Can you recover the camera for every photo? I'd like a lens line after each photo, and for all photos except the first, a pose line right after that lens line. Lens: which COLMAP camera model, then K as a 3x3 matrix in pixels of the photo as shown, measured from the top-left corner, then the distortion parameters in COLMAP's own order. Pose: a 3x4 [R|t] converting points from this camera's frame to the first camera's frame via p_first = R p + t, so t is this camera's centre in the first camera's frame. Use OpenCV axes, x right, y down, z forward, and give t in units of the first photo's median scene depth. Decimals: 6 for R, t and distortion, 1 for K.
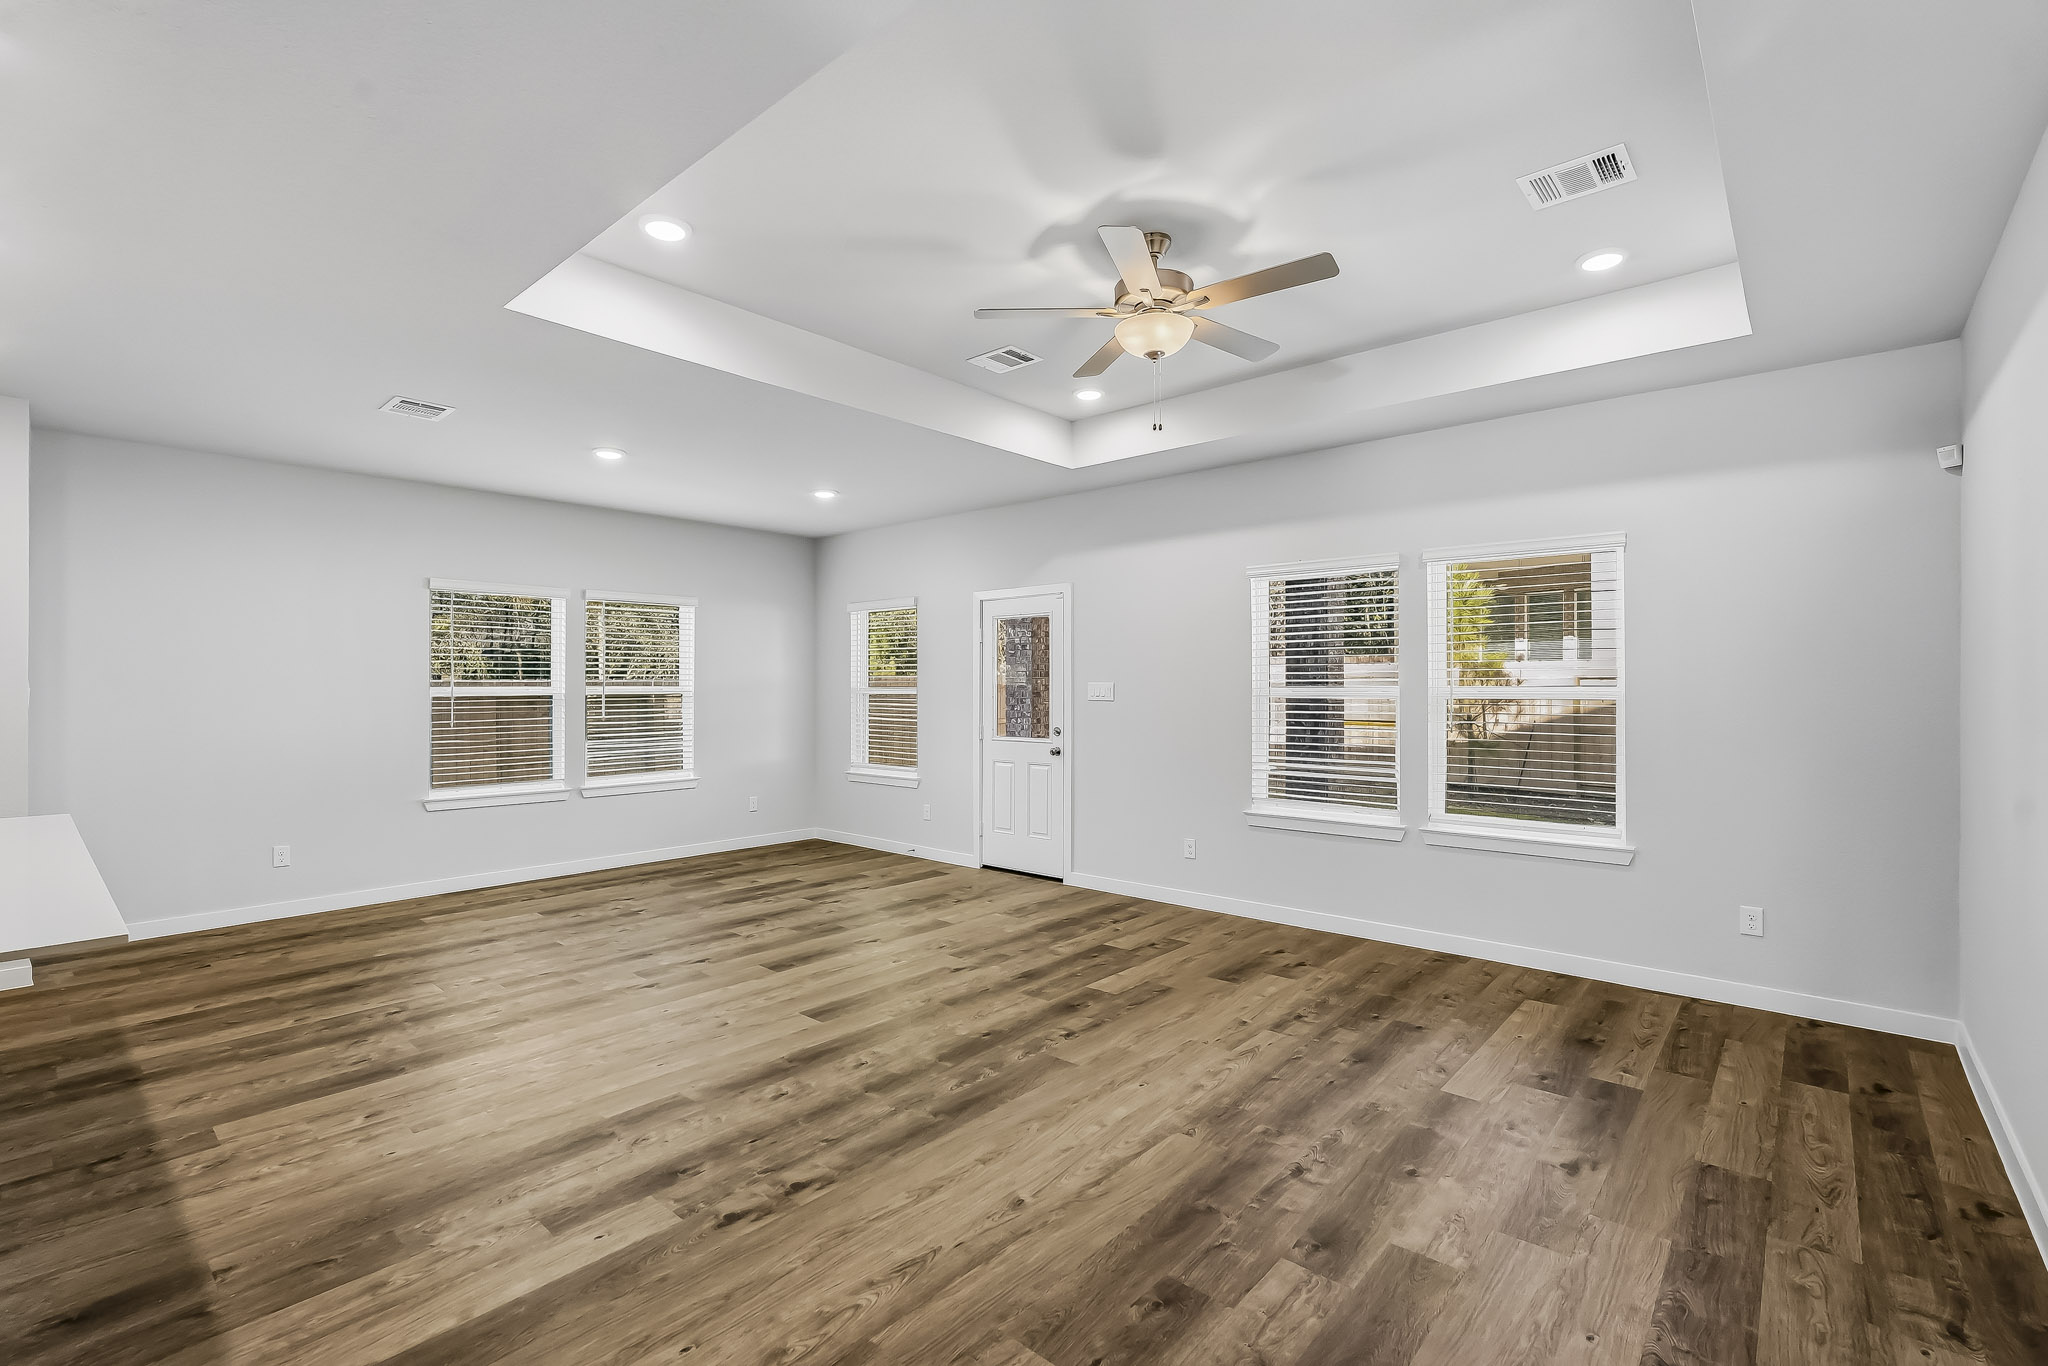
lens RADIAL K [[915.7, 0, 1033.0], [0, 915.7, 693.2], [0, 0, 1]] dist [-0.019245, 0.007958]
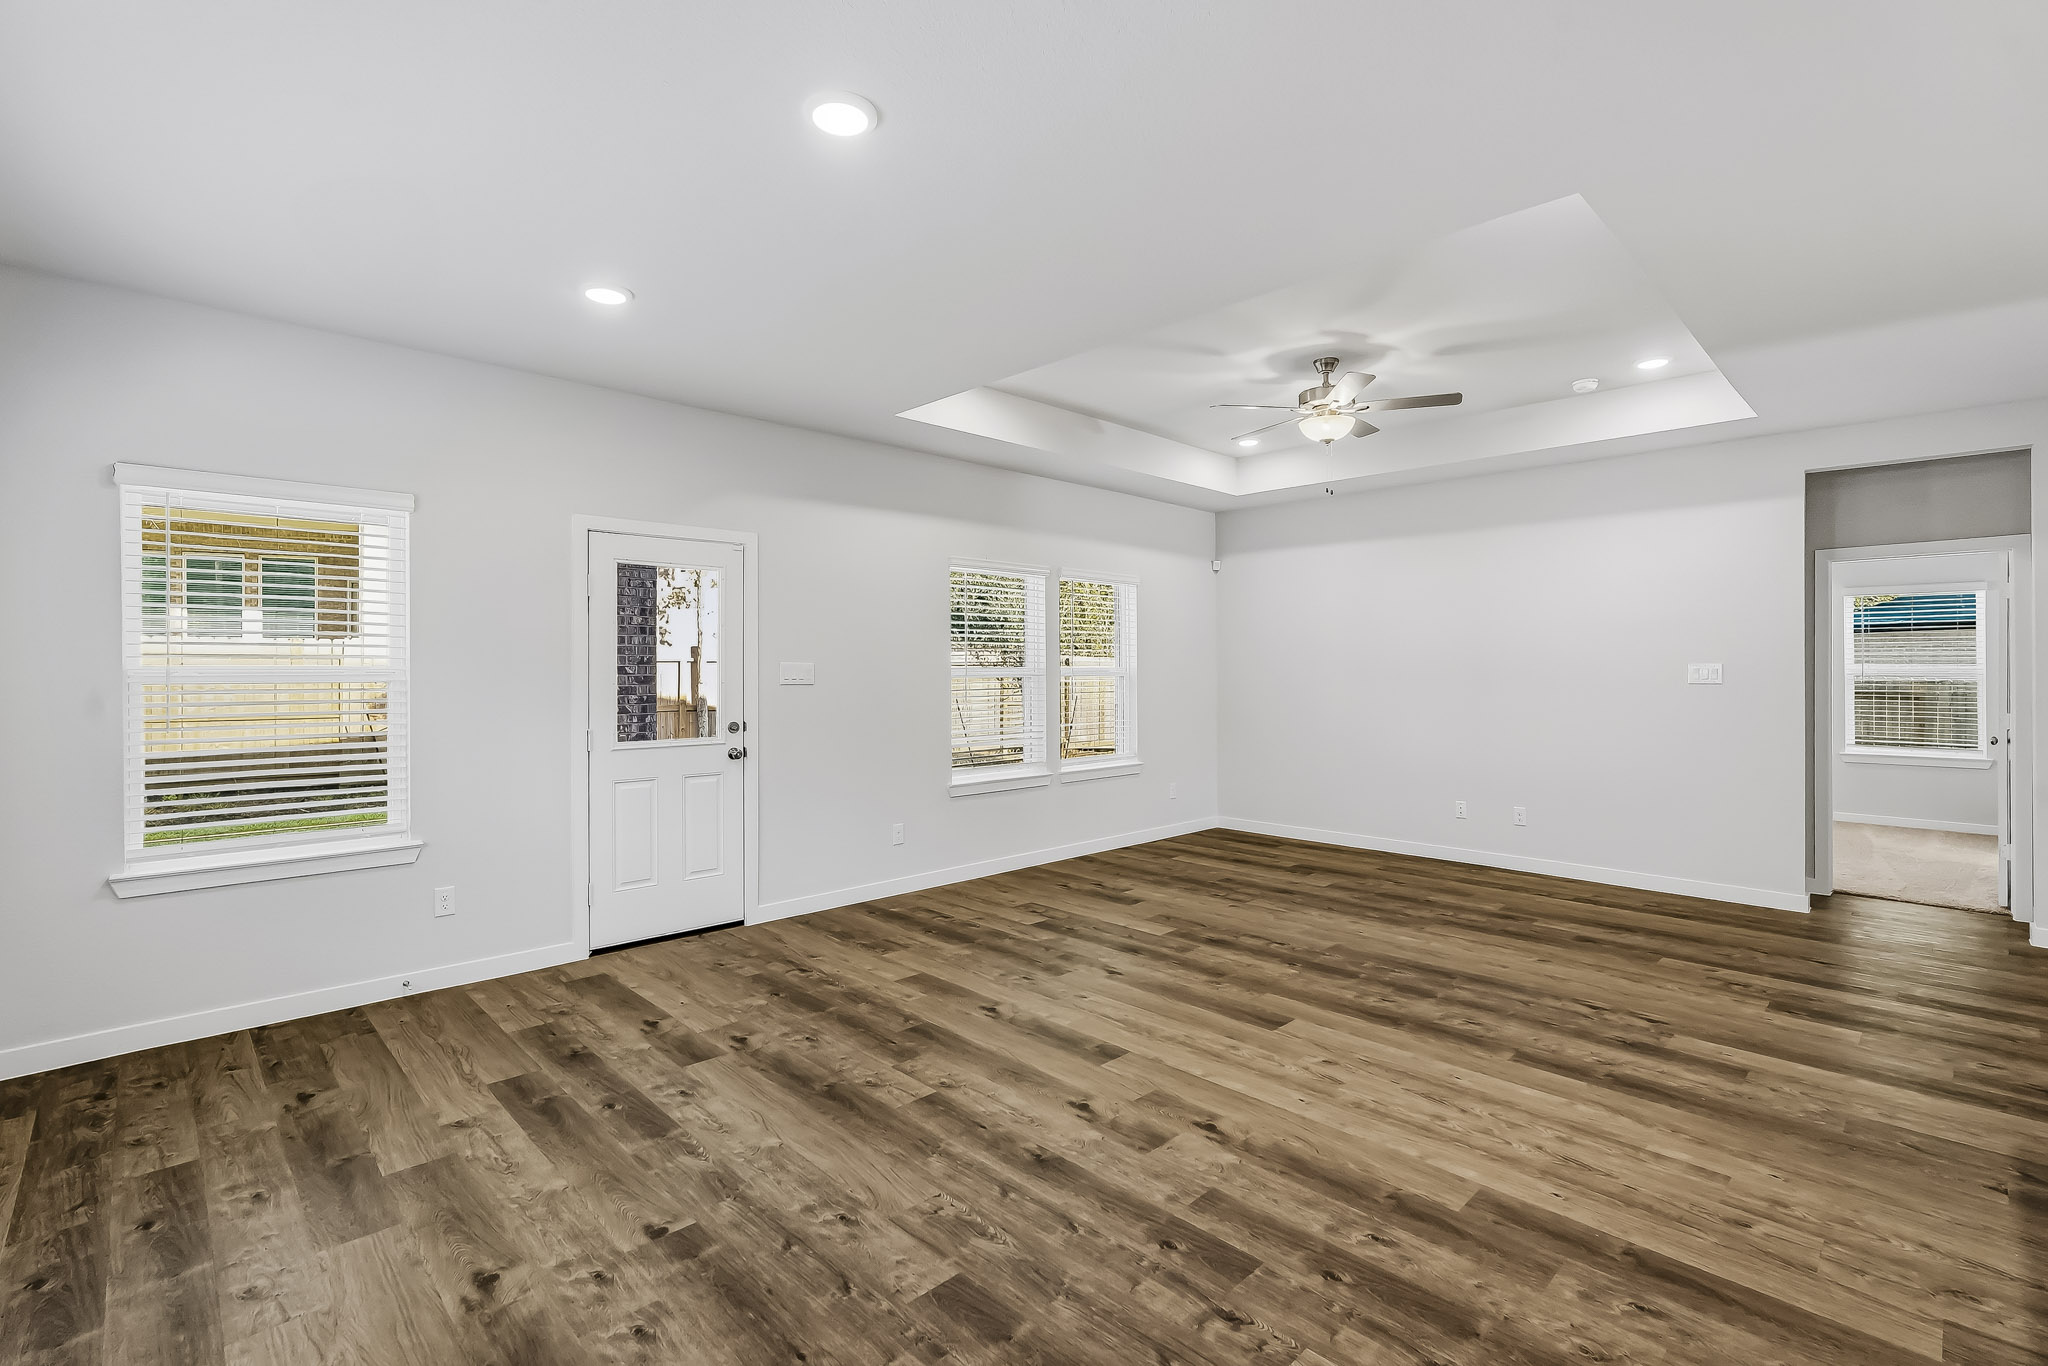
lens RADIAL K [[915.7, 0, 1029.9], [0, 915.7, 673.0], [0, 0, 1]] dist [-0.019245, 0.007958]
pose [[0.083766, -0.004327, 0.996476, -1.298014], [0.006921, 0.999969, 0.003760, -0.006605], [-0.996461, 0.006582, 0.083793, 1.290196]]
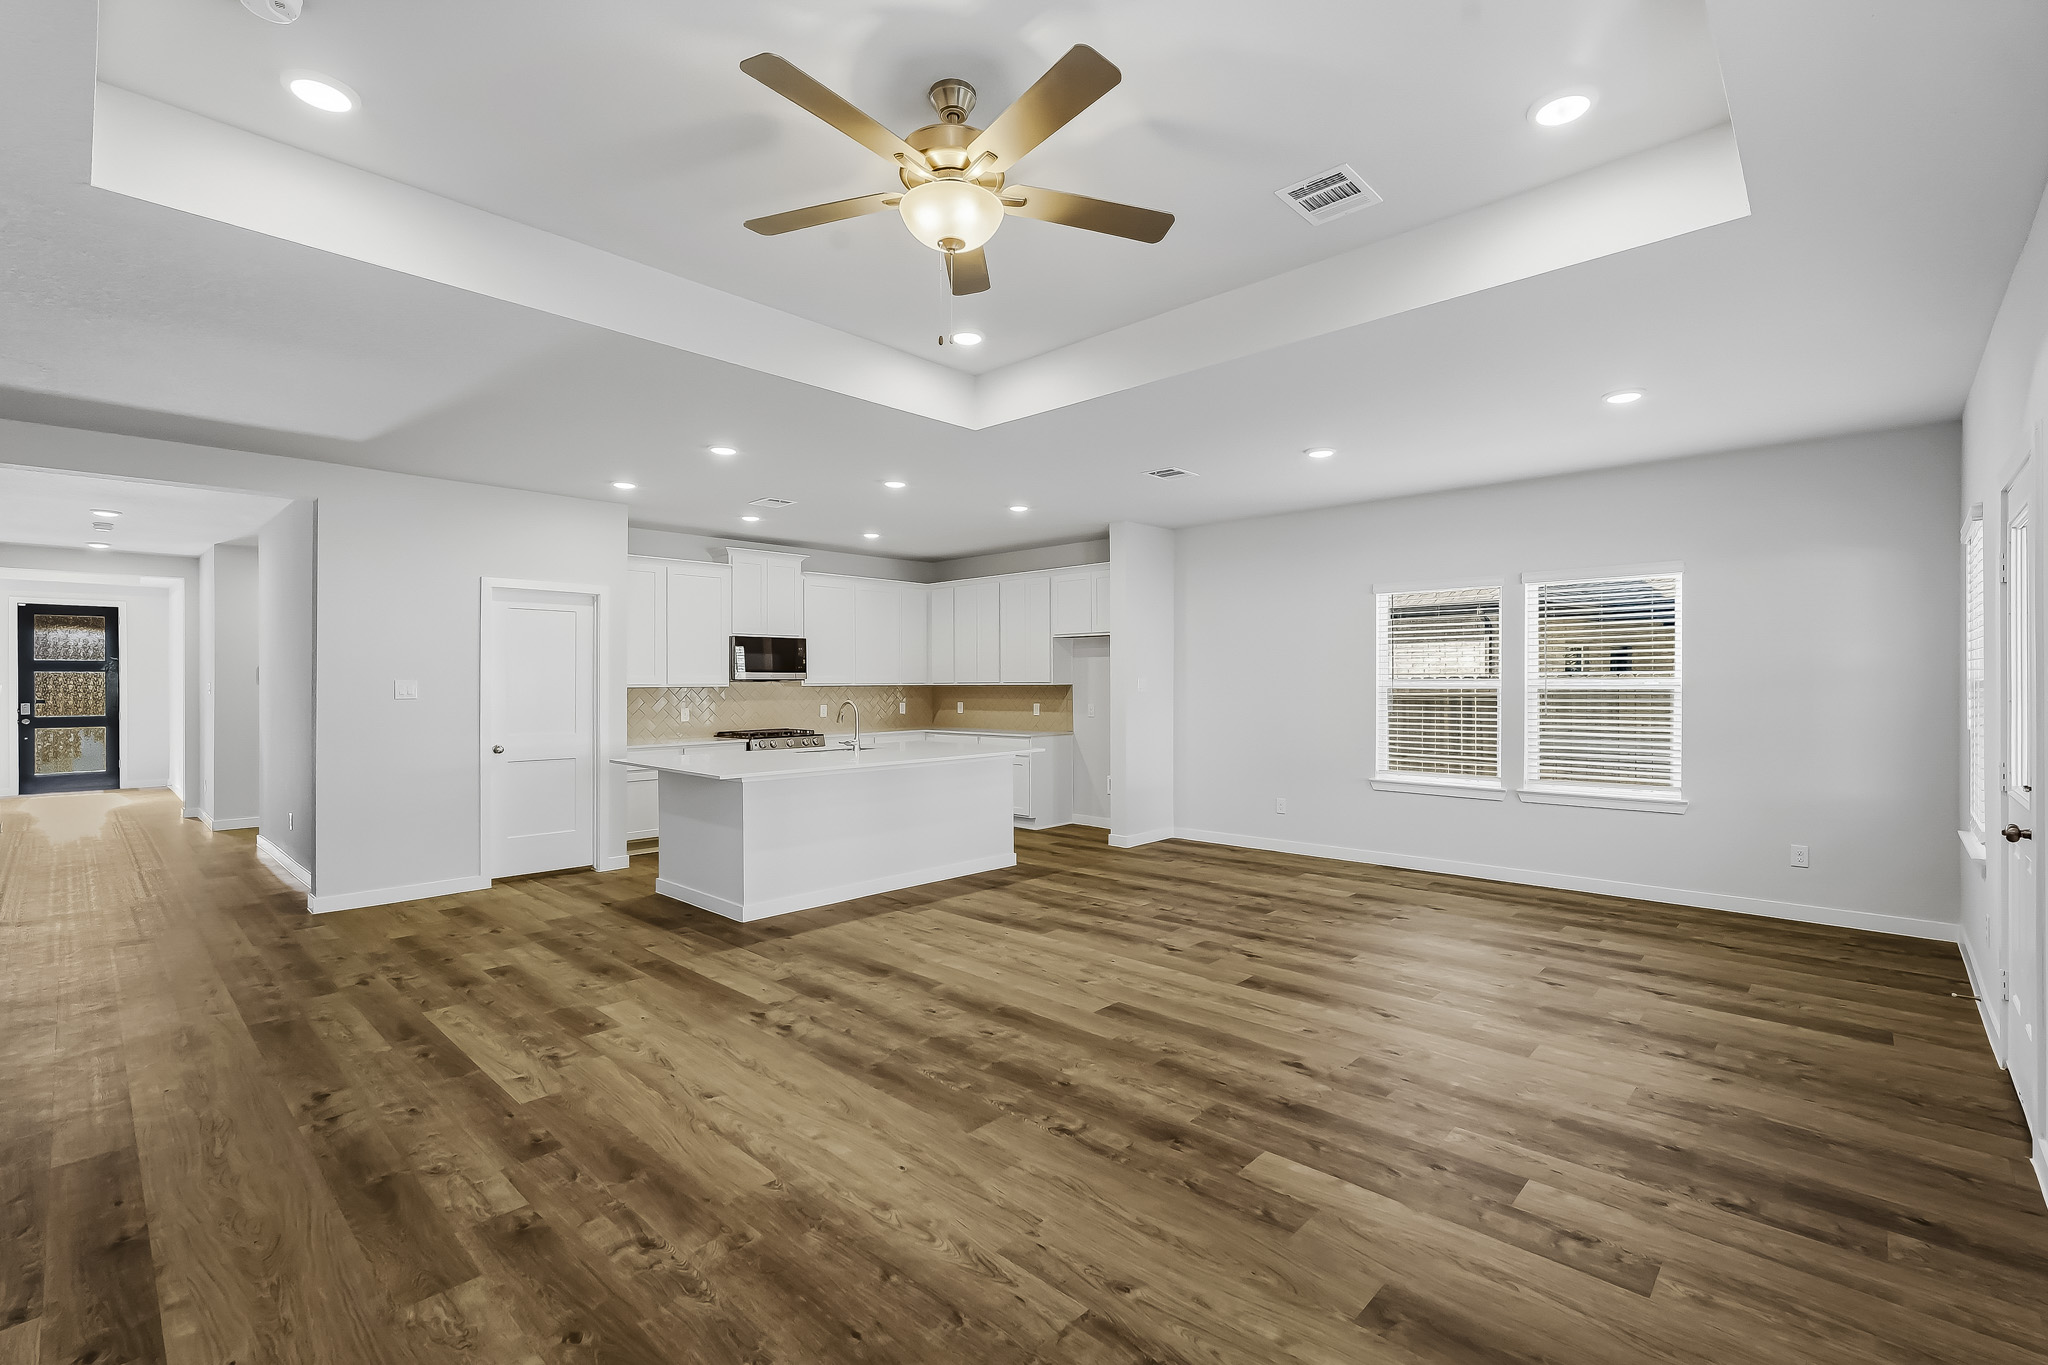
lens RADIAL K [[915.7, 0, 1017.6], [0, 915.7, 684.3], [0, 0, 1]] dist [-0.019245, 0.007958]
pose [[-0.048142, 0.003905, -0.998833, 0.848147], [-0.004332, 0.999982, 0.004118, -0.008017], [0.998831, 0.004525, -0.048124, 1.040267]]
